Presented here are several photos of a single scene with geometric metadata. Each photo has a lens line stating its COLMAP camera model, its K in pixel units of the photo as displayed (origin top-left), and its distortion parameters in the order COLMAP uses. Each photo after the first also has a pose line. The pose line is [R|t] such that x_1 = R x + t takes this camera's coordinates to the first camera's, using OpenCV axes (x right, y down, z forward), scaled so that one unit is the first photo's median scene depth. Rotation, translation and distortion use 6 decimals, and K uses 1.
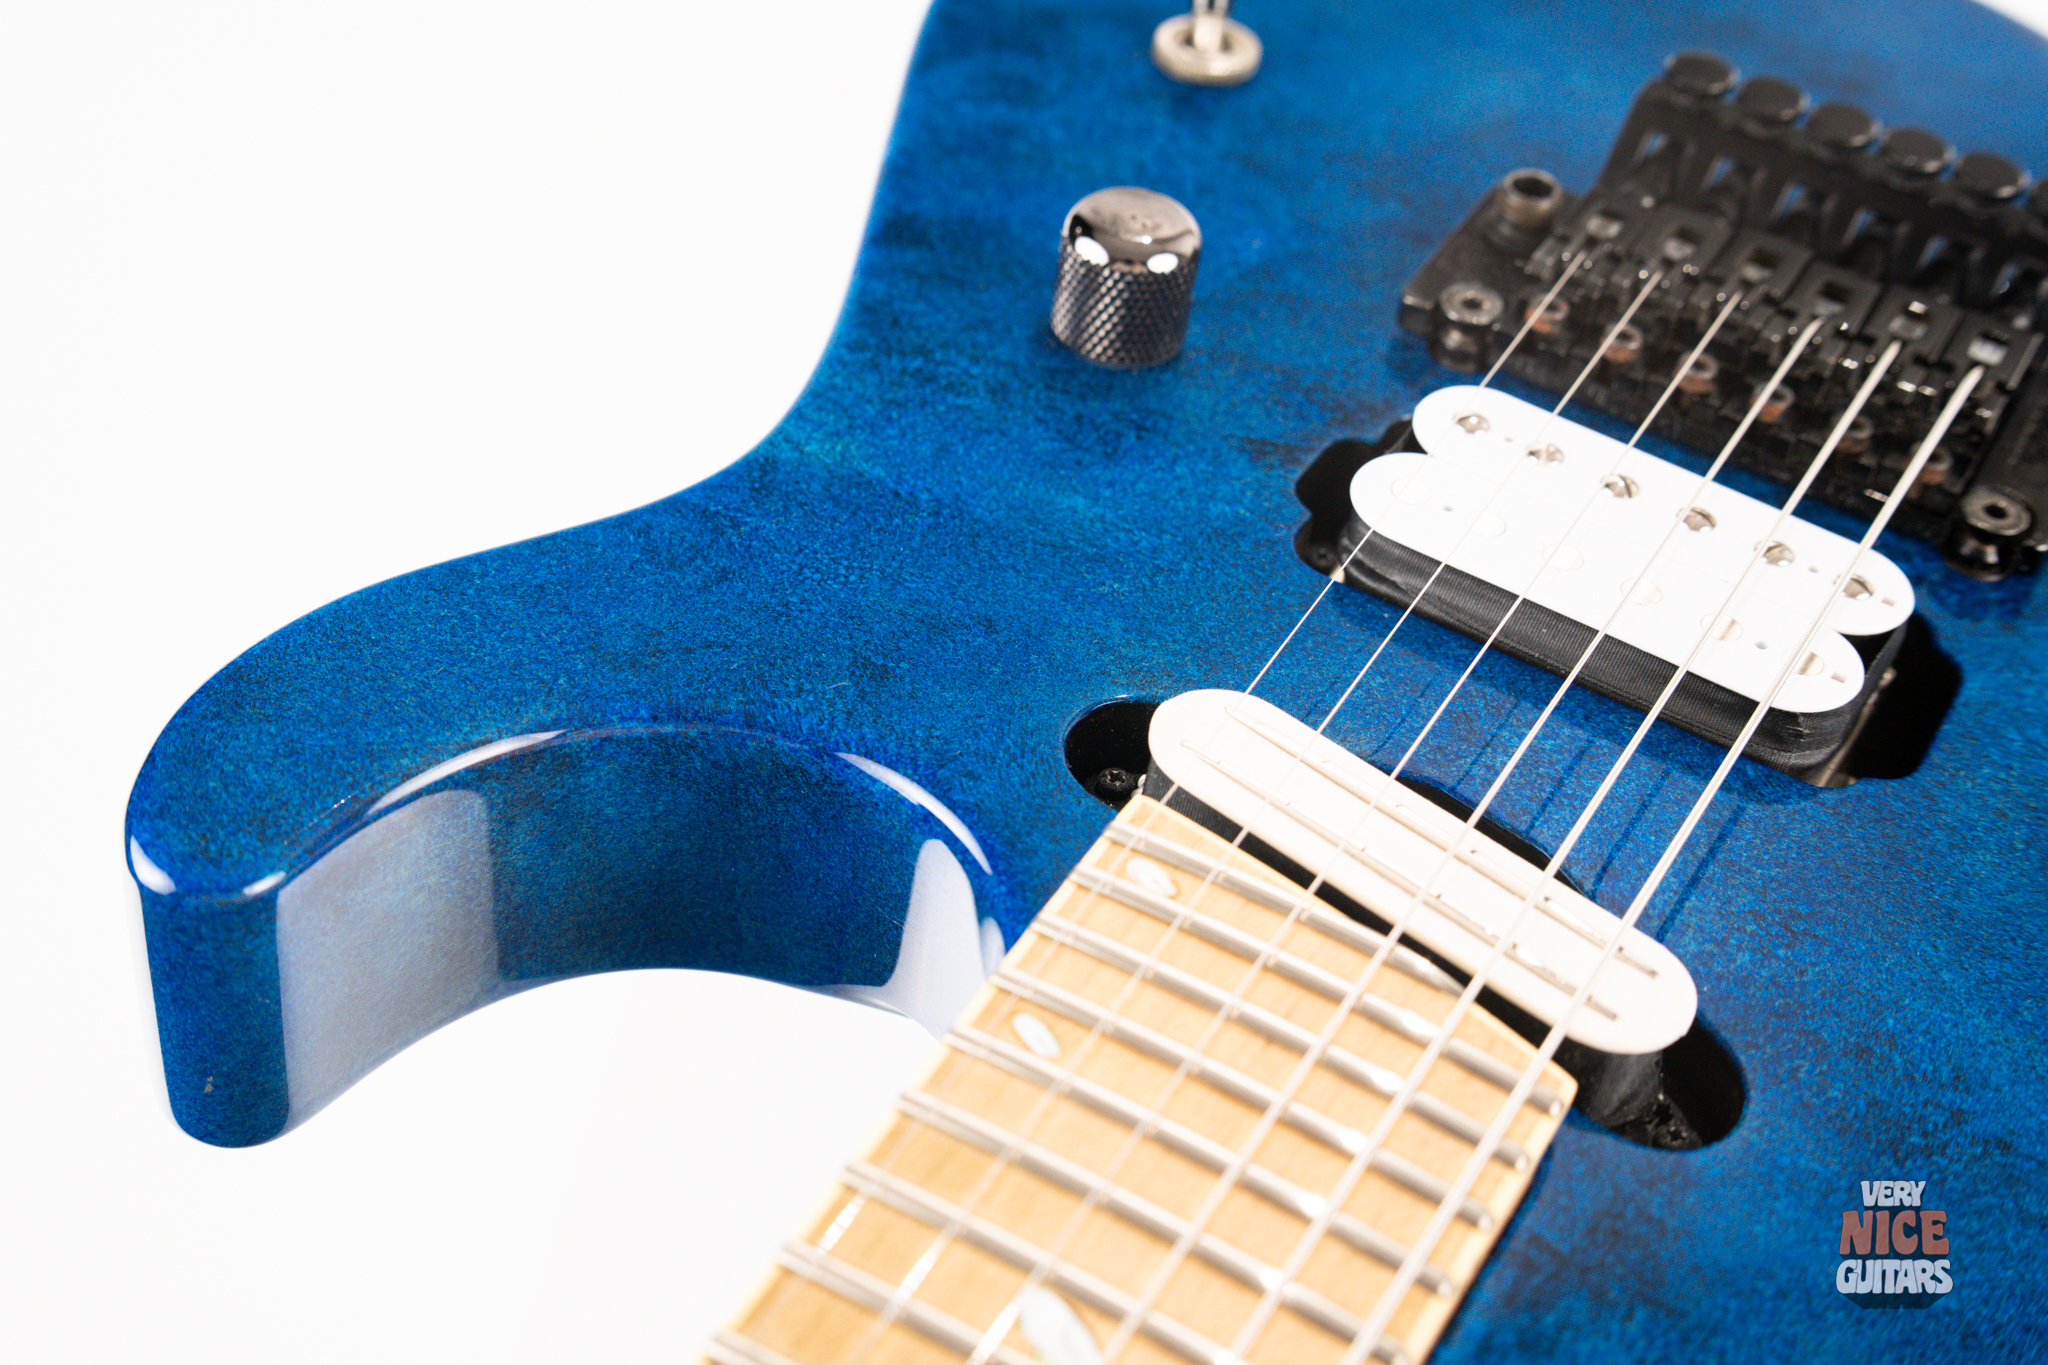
lens RADIAL K [[2971.8, 0, 1021.5], [0, 2971.8, 657.4], [0, 0, 1]] dist [0.079572, -0.155305]
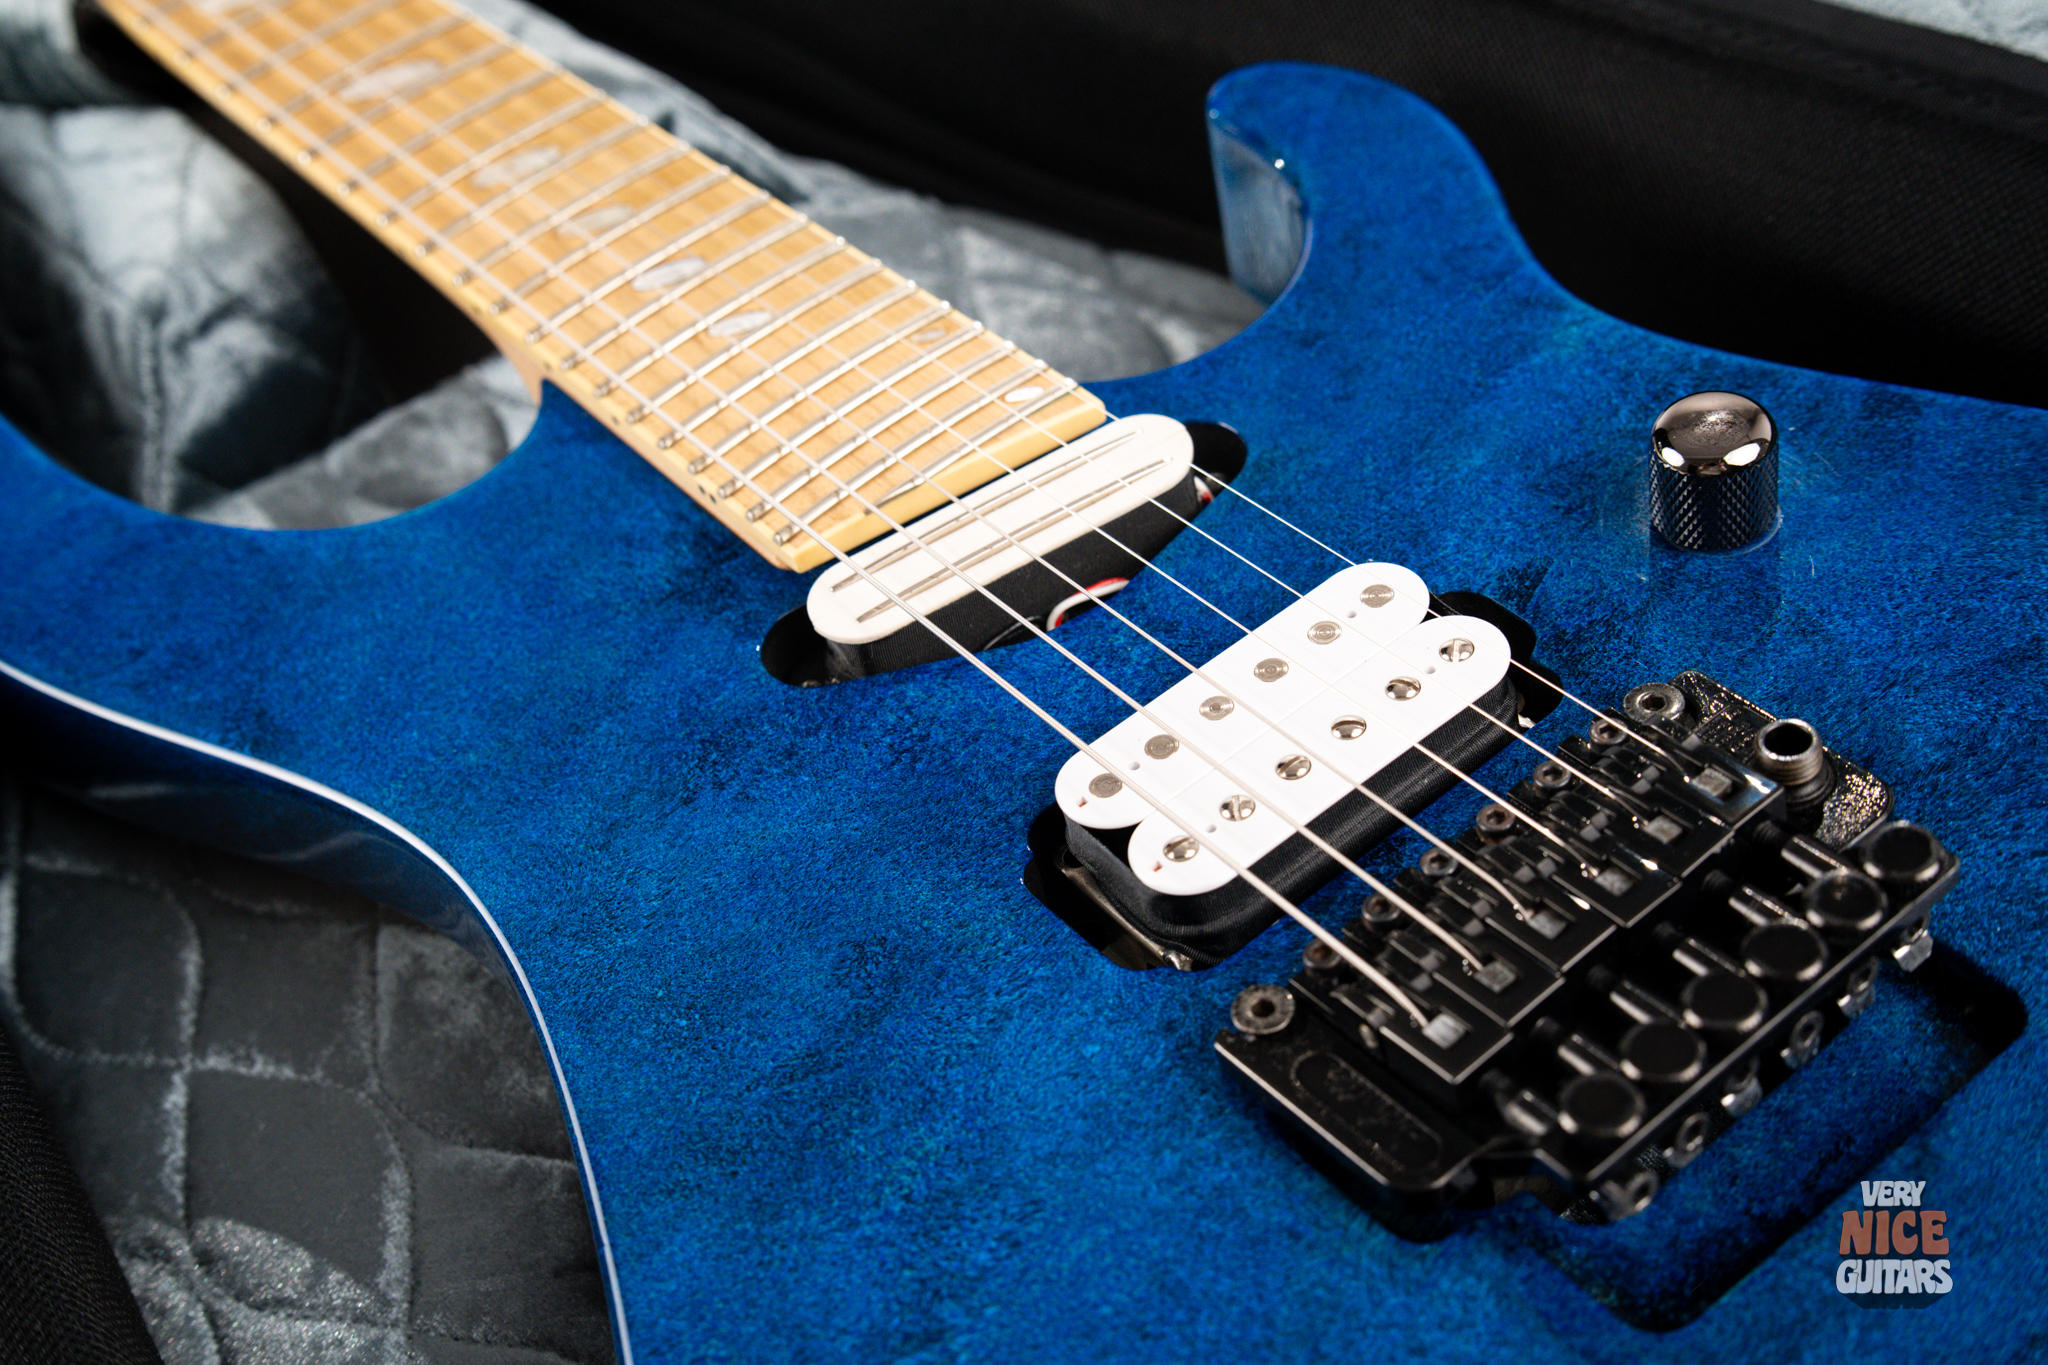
lens RADIAL K [[2910.2, 0, 1006.3], [0, 2910.2, 693.8], [0, 0, 1]] dist [0.097840, -0.312859]
pose [[-0.384538, 0.627335, -0.677186, 0.990599], [-0.492598, 0.480960, 0.725275, -0.800176], [0.780690, 0.612477, 0.124077, 0.757817]]
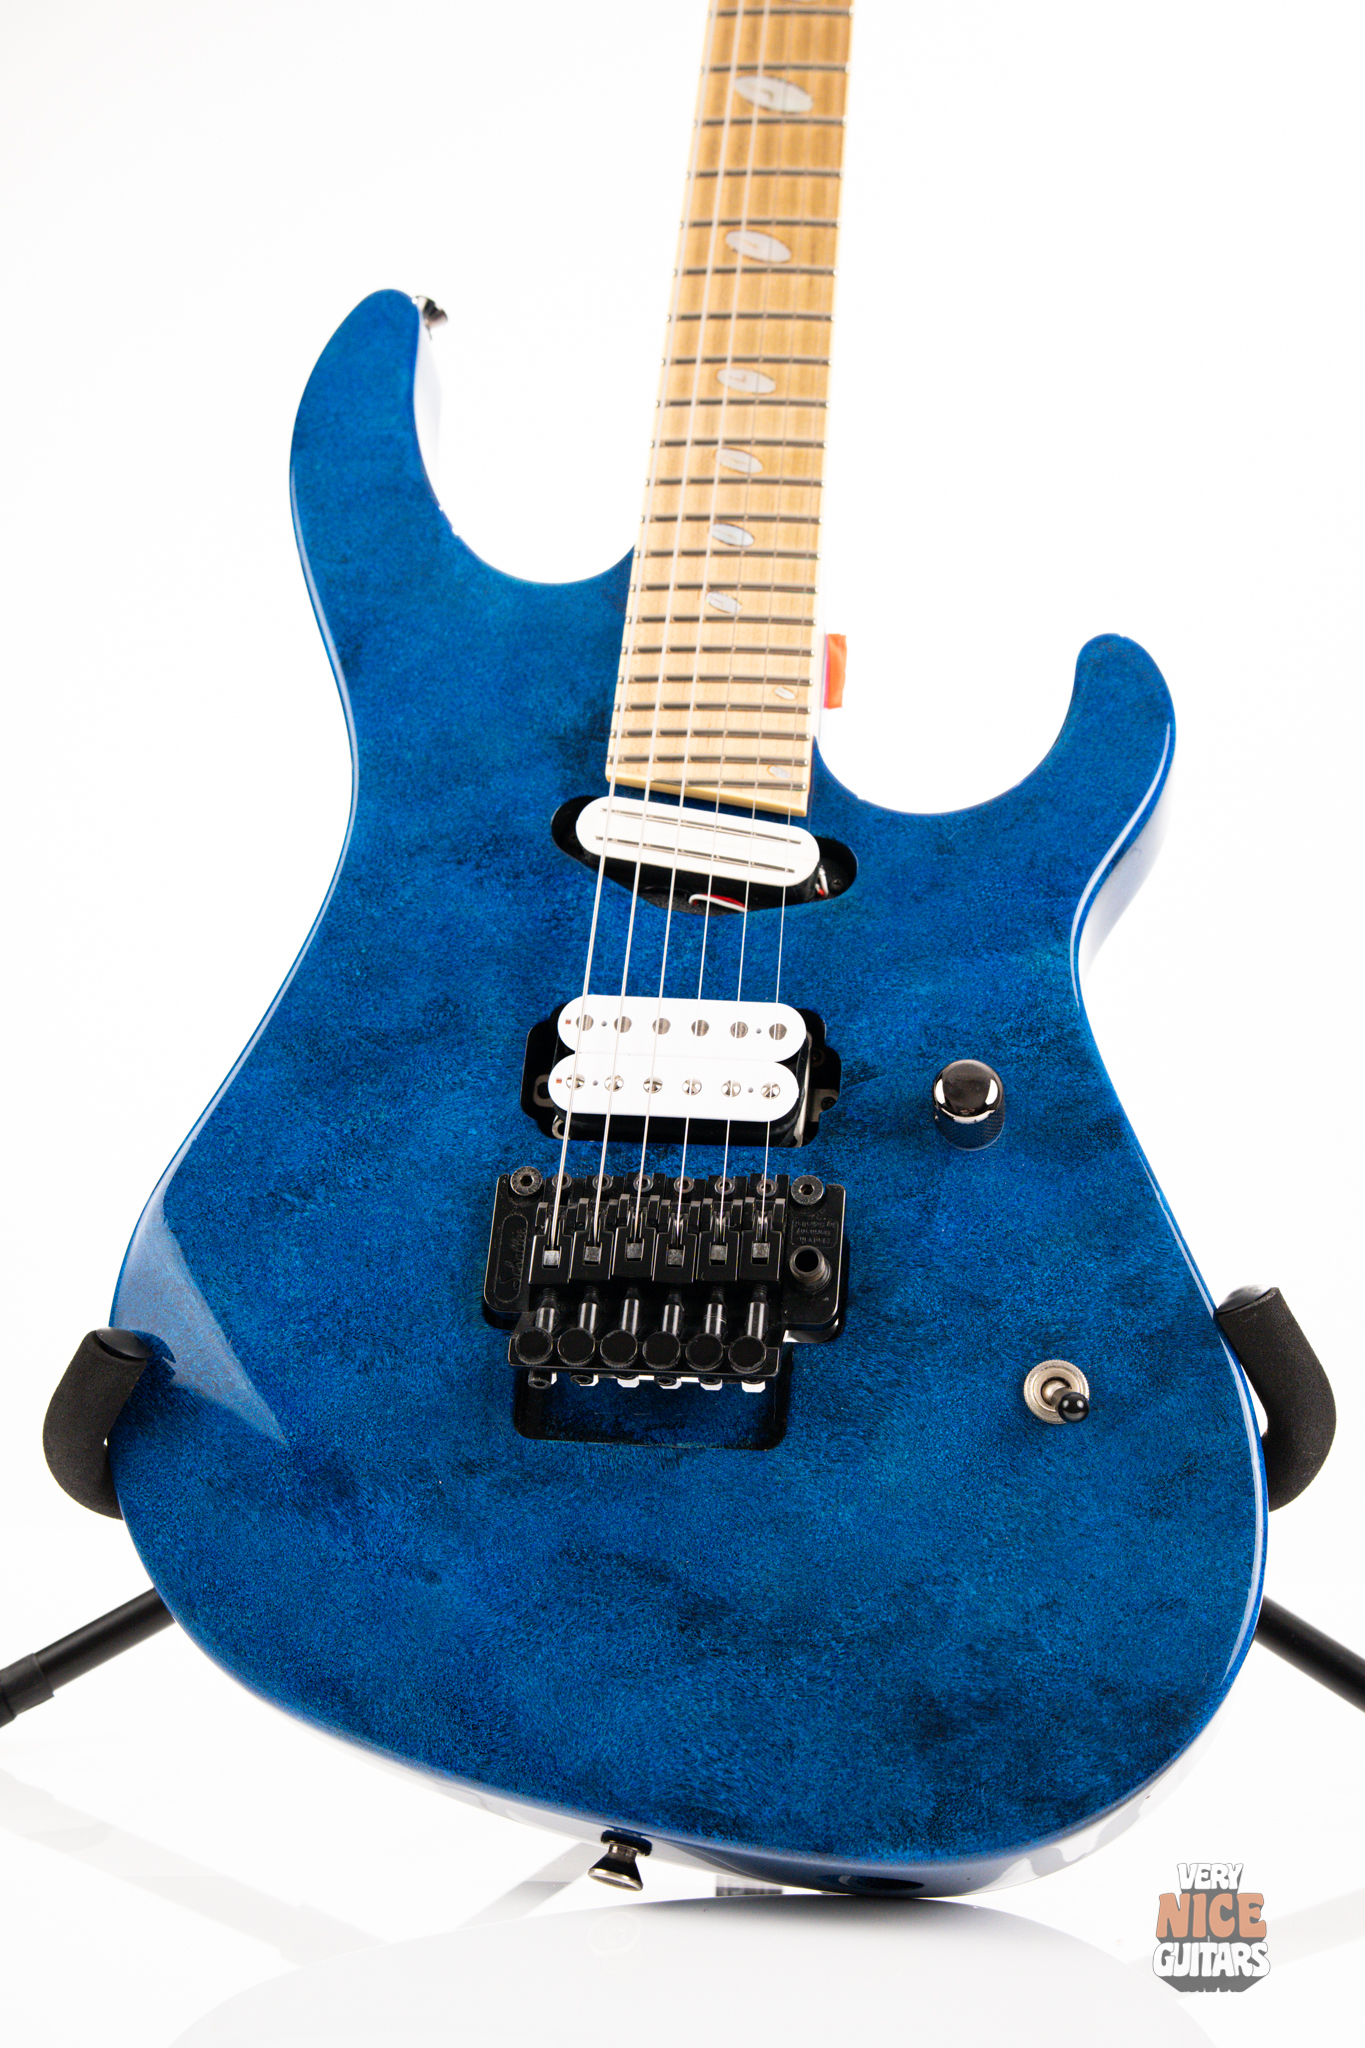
lens RADIAL K [[3014.0, 0, 680.4], [0, 3014.0, 981.6], [0, 0, 1]] dist [0.094326, -0.219696]
pose [[-0.907802, 0.371584, -0.194474, 0.591729], [-0.265353, -0.149799, 0.952443, -2.053532], [0.324781, 0.916234, 0.234589, 0.438962]]
